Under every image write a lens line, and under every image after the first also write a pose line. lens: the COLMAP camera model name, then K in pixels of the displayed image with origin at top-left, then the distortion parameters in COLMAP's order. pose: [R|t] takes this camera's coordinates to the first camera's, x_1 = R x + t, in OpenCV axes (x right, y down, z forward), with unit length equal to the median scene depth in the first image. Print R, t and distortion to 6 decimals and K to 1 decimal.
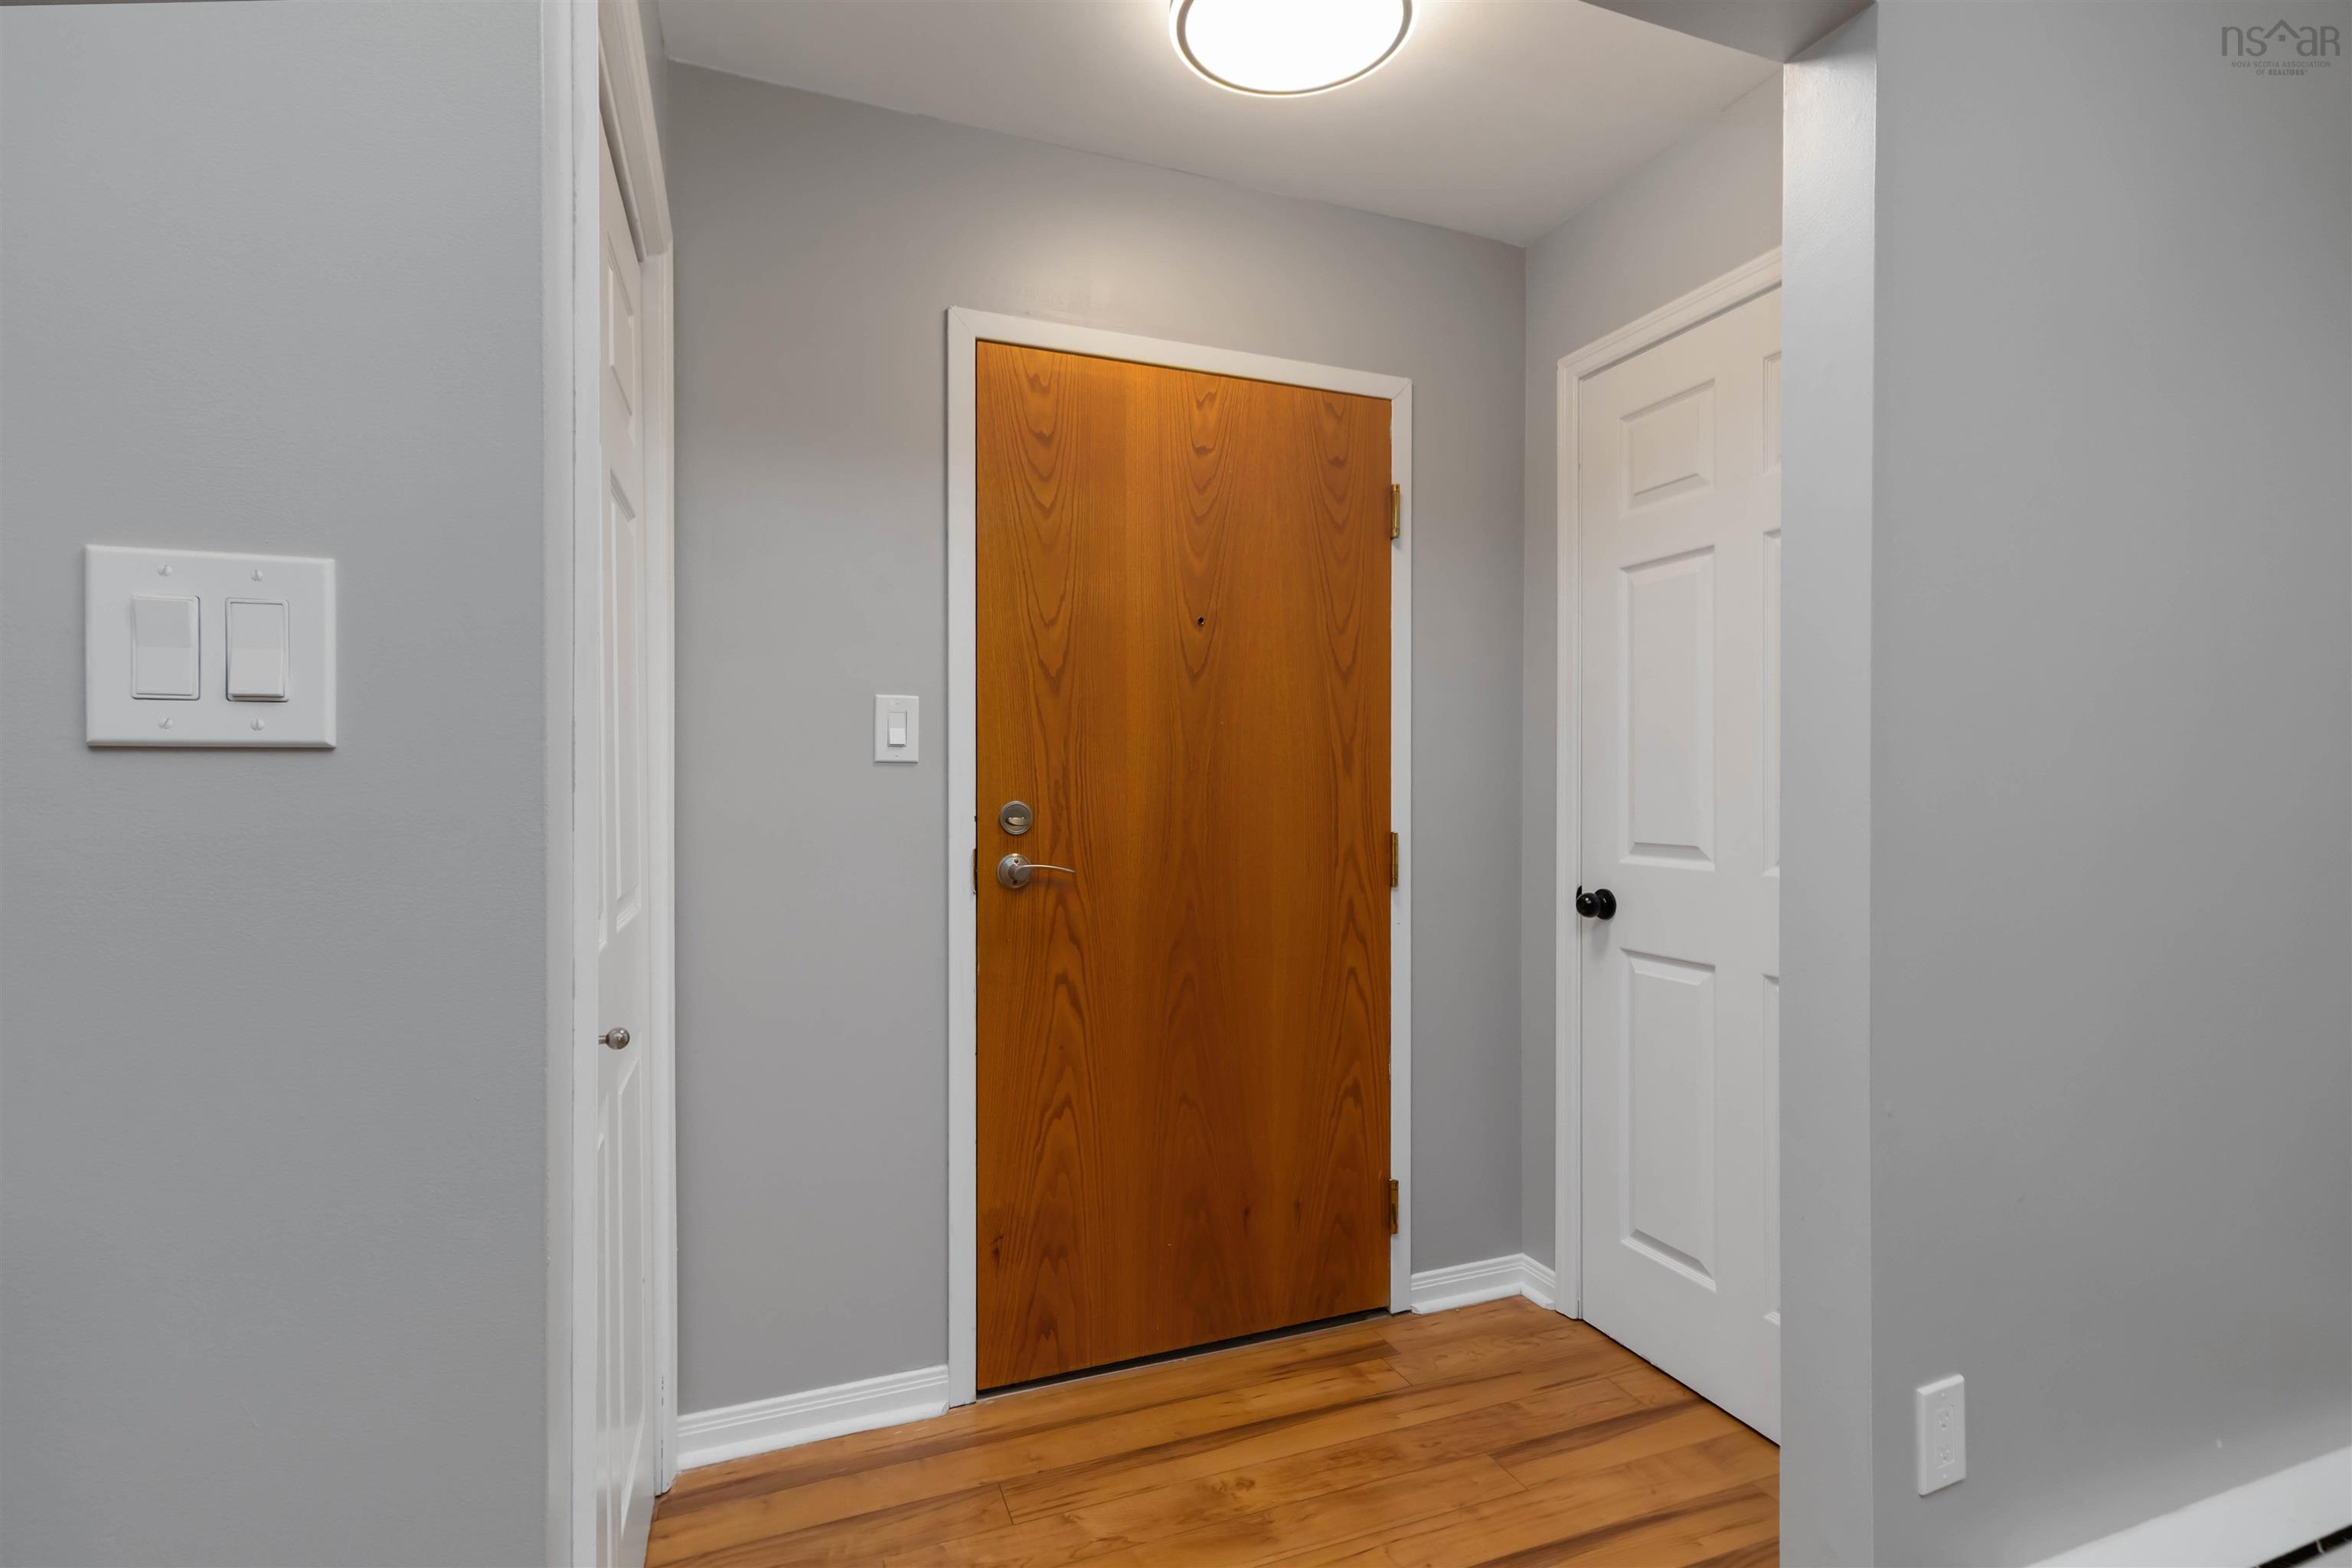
lens RADIAL K [[1083.7, 0, 1207.6], [0, 1083.7, 764.7], [0, 0, 1]] dist [-0.000697, 0.003190]
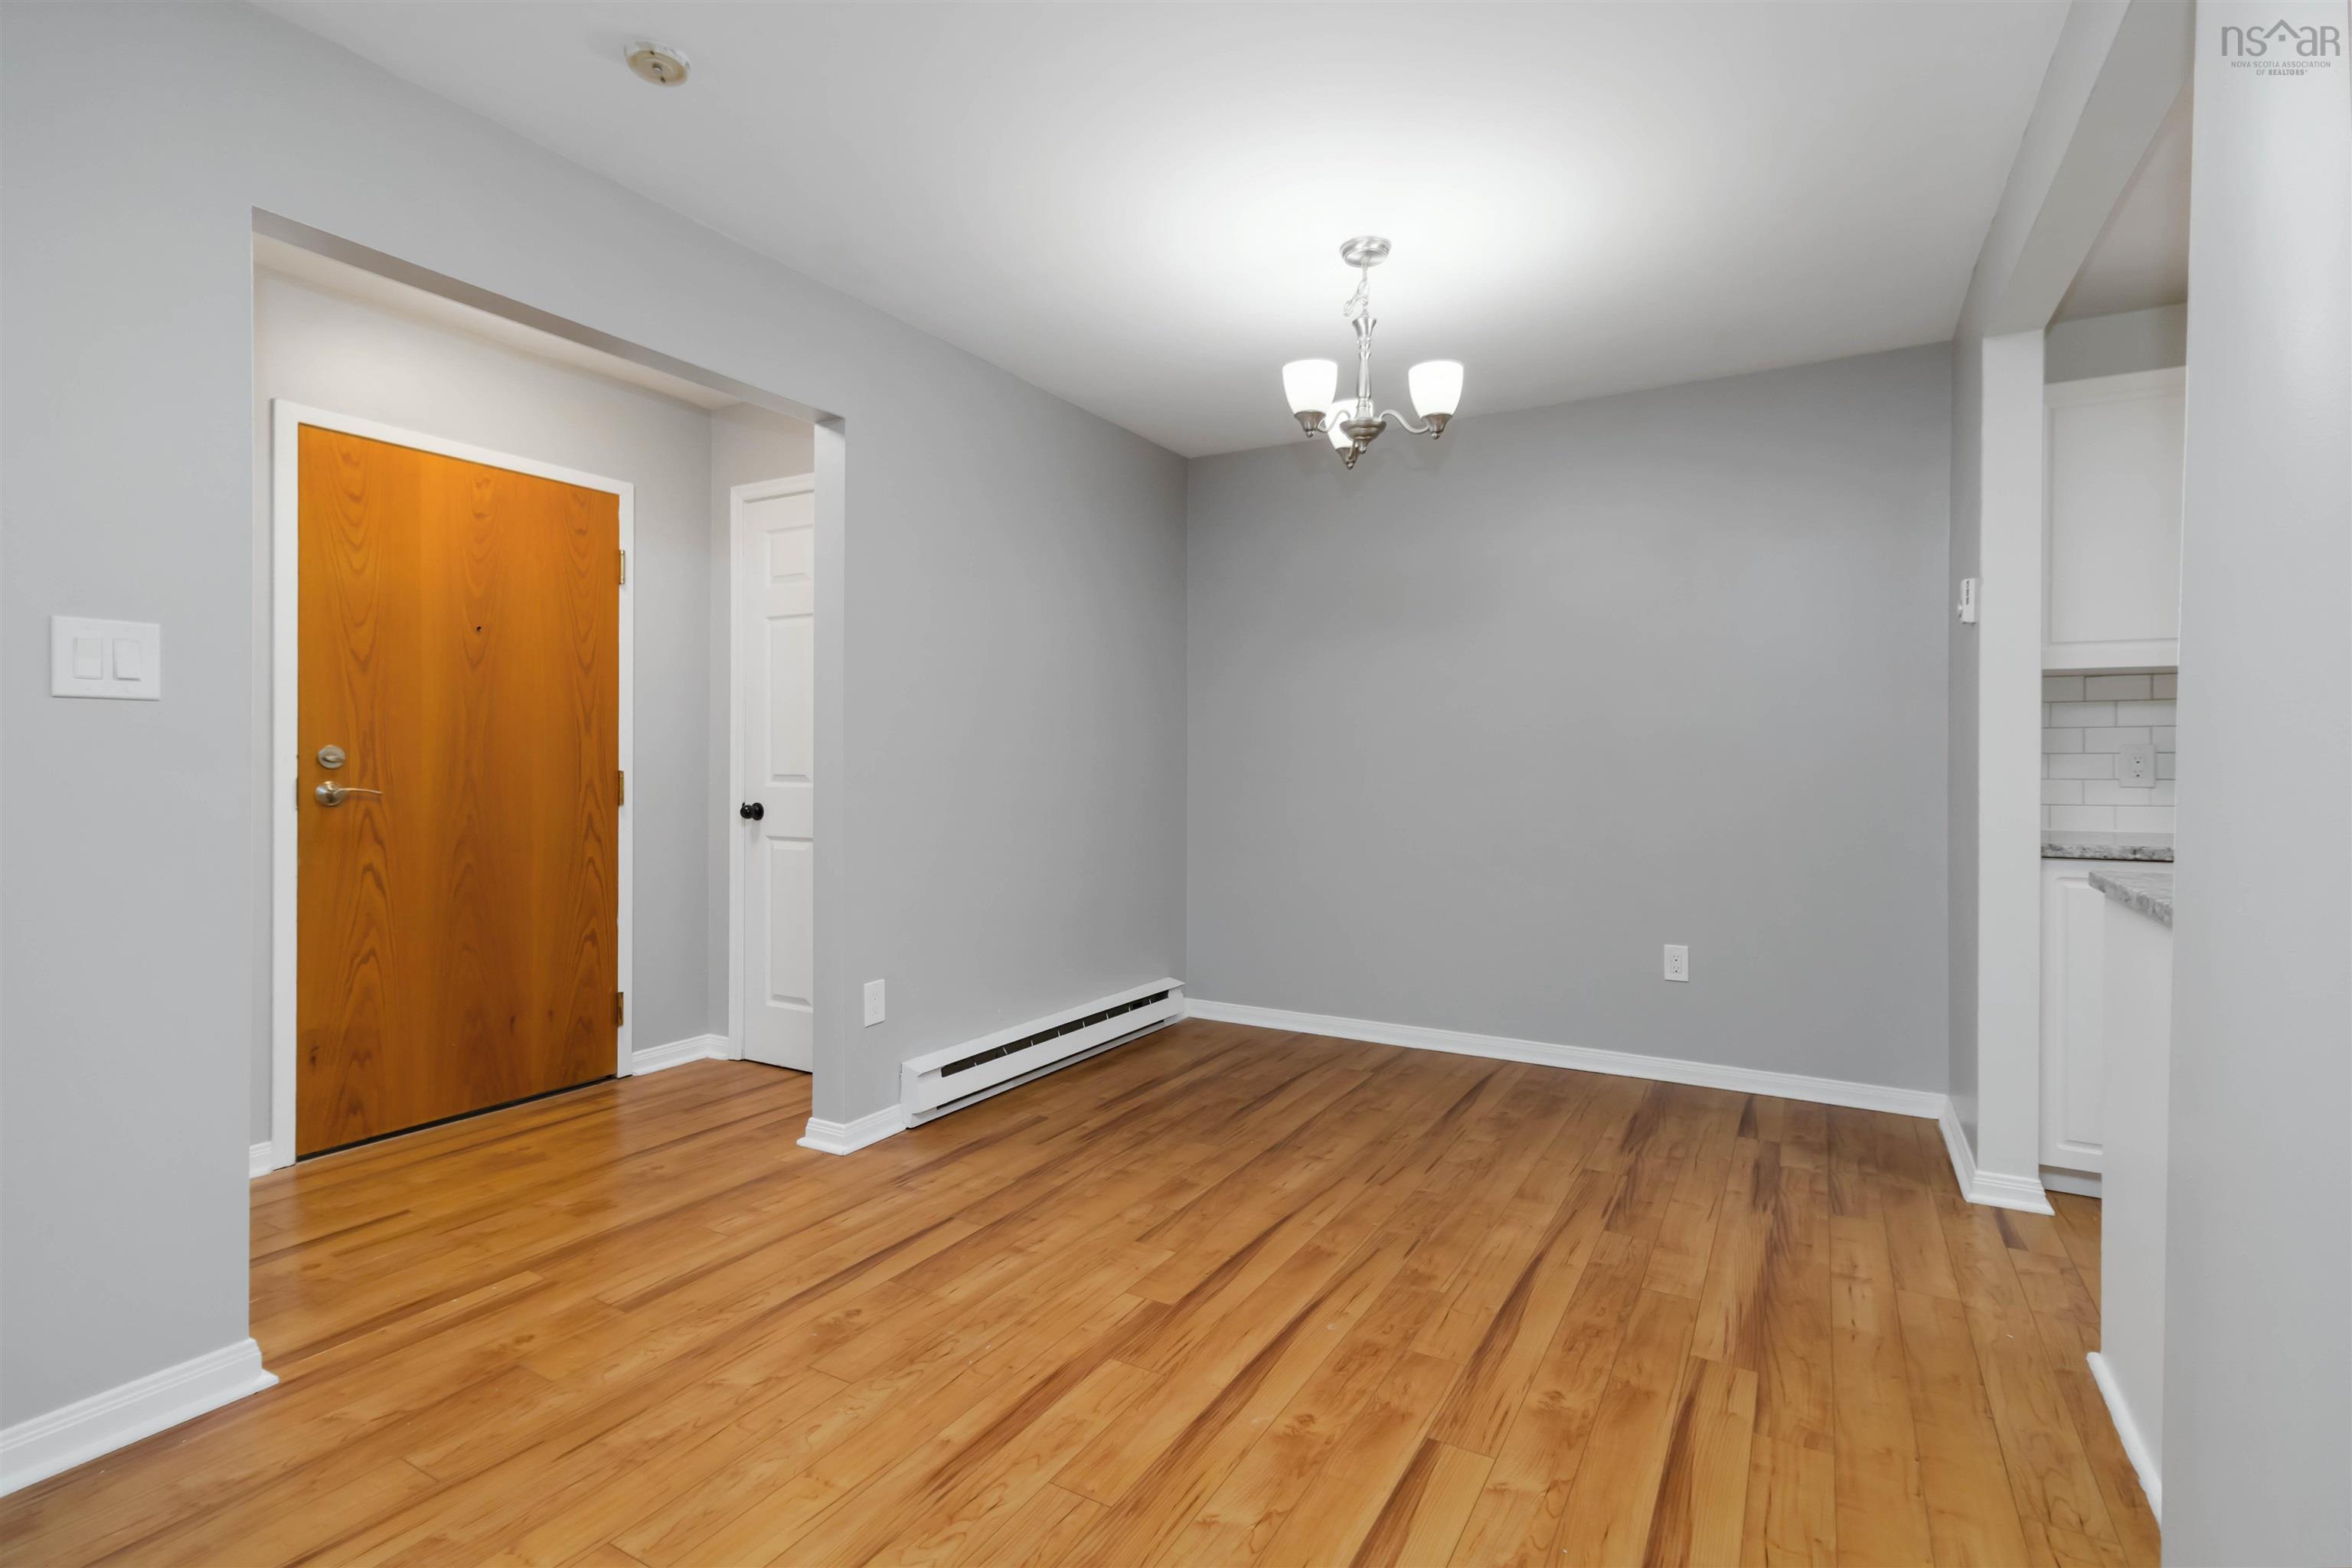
lens RADIAL K [[1083.7, 0, 1201.3], [0, 1083.7, 777.2], [0, 0, 1]] dist [-0.000697, 0.003190]
pose [[0.781607, -0.004367, 0.623755, -0.161036], [-0.014867, 0.999561, 0.025626, 0.020488], [-0.623593, -0.029303, 0.781199, -0.806088]]
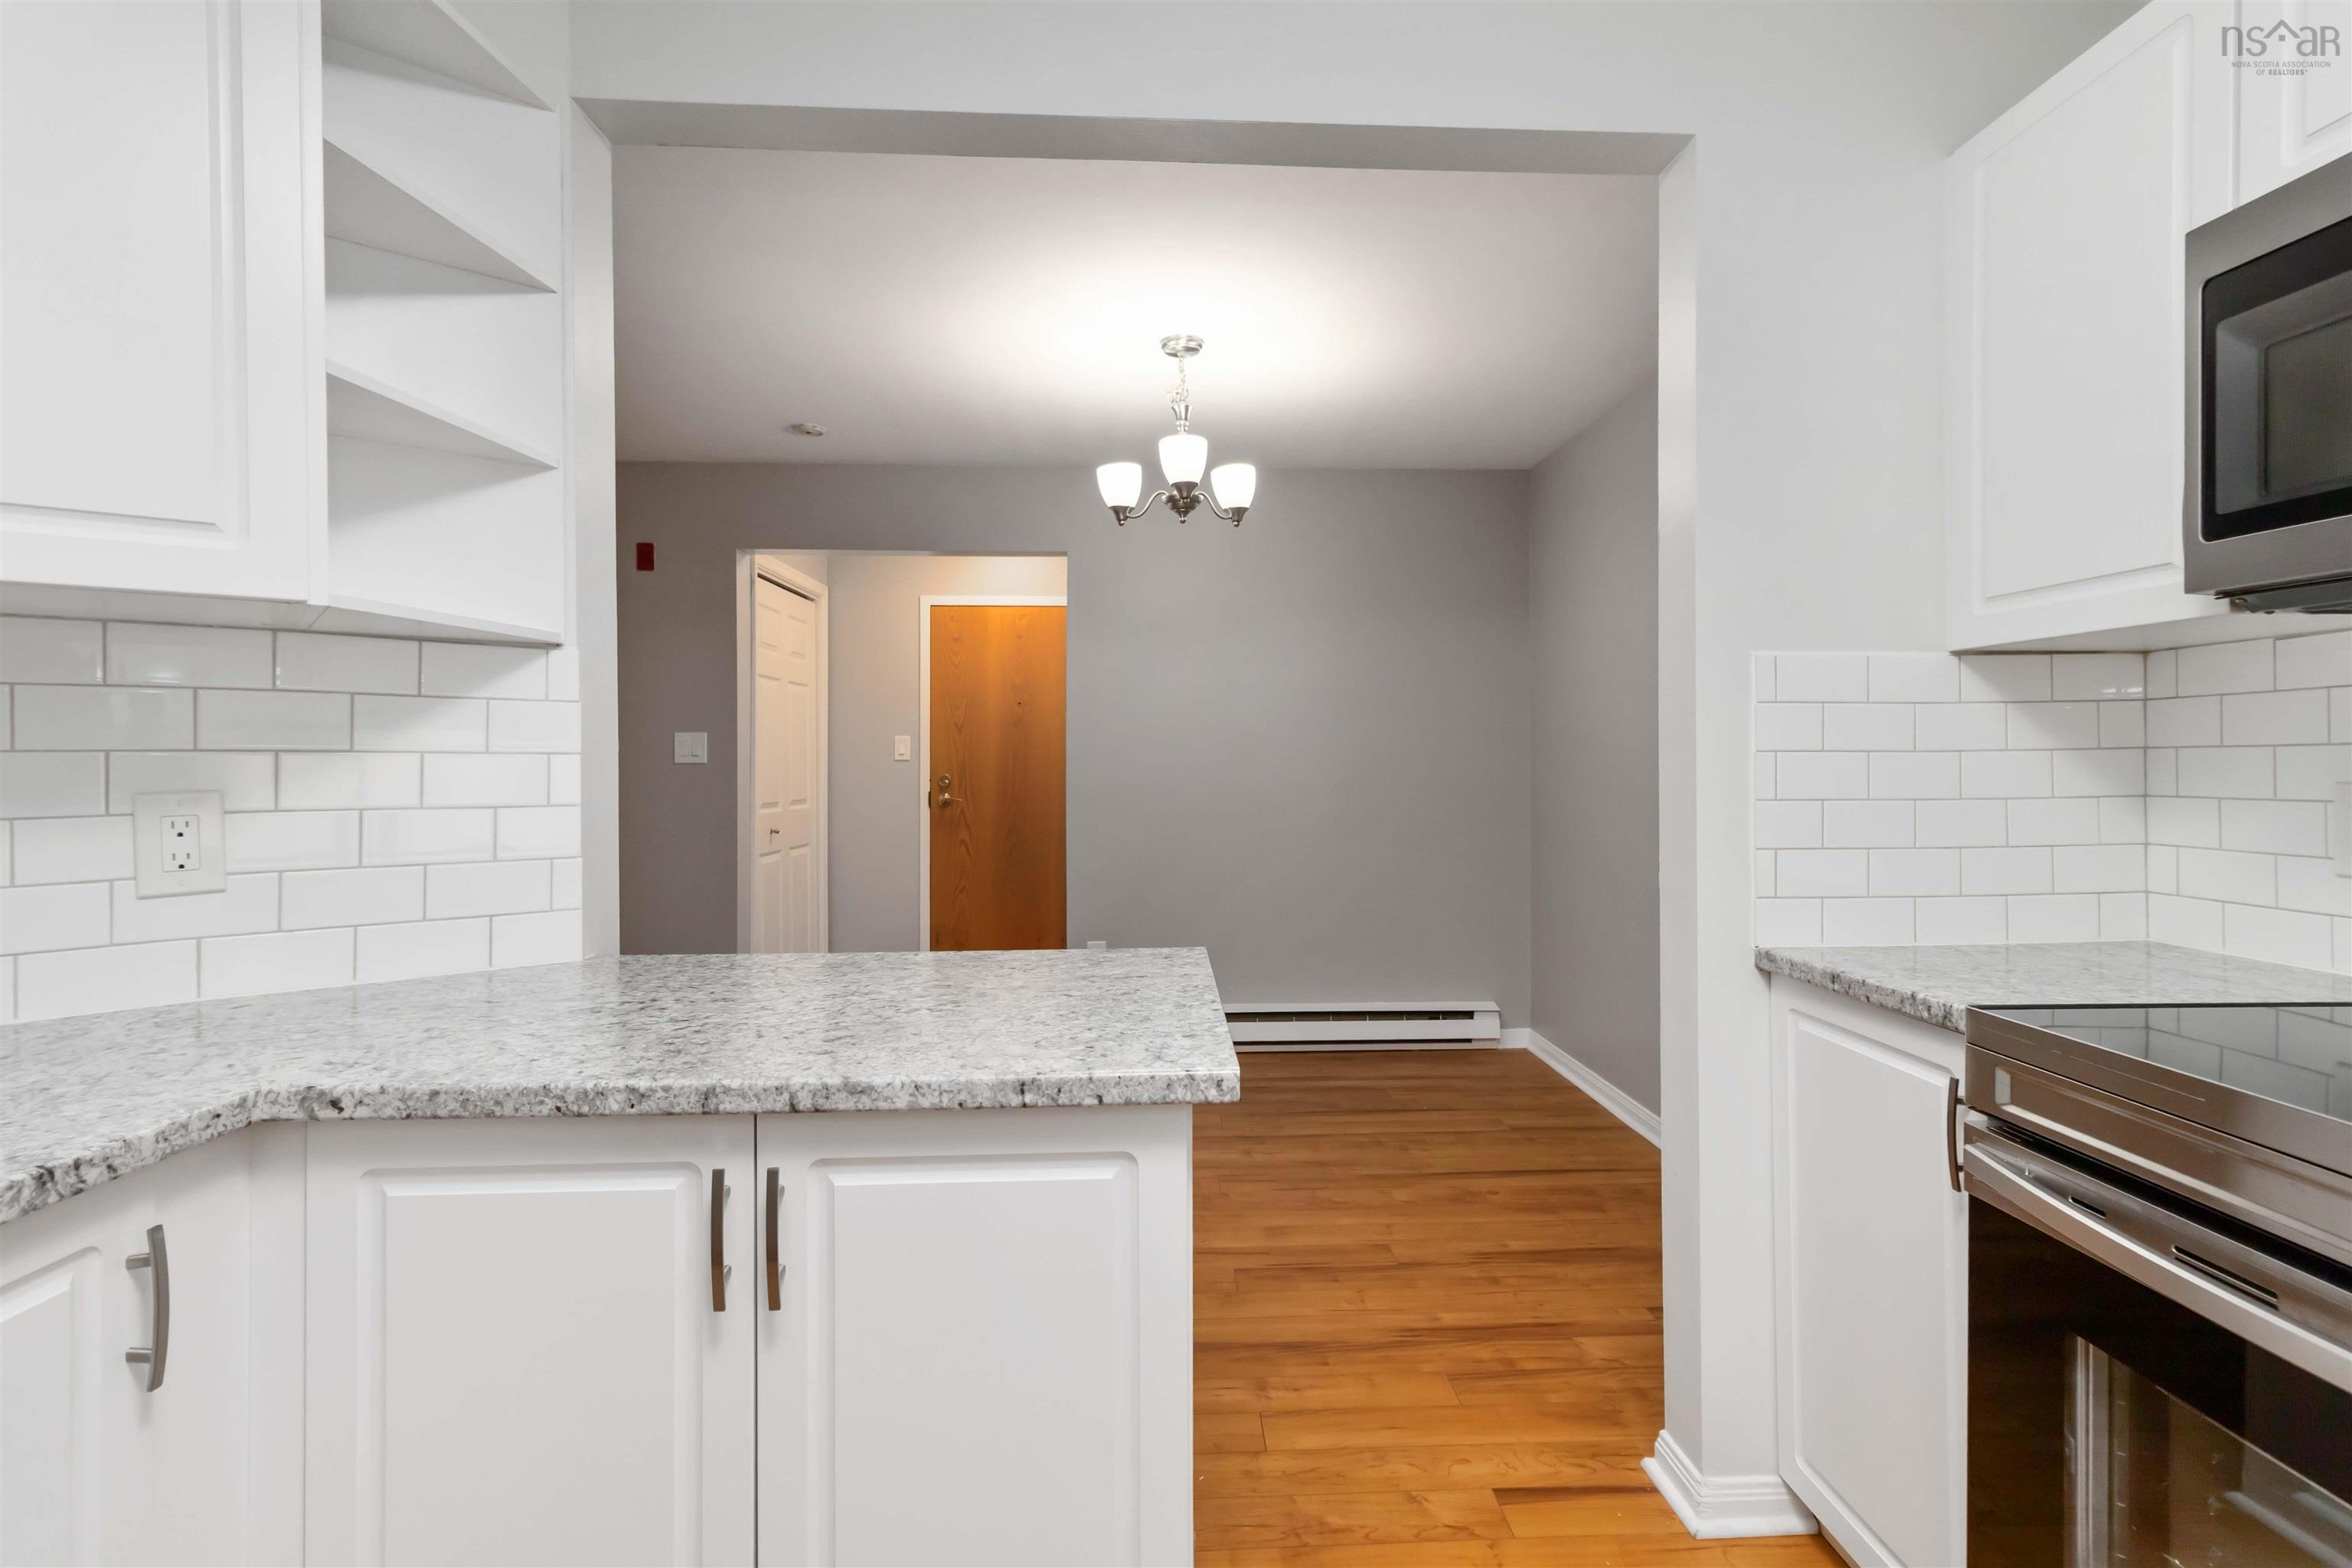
lens RADIAL K [[1083.7, 0, 1188.9], [0, 1083.7, 769.3], [0, 0, 1]] dist [-0.000697, 0.003190]
pose [[0.945680, -0.000007, -0.325098, 1.205099], [0.007166, 0.999757, 0.020825, -0.028281], [0.325019, -0.022024, 0.945451, -1.273917]]
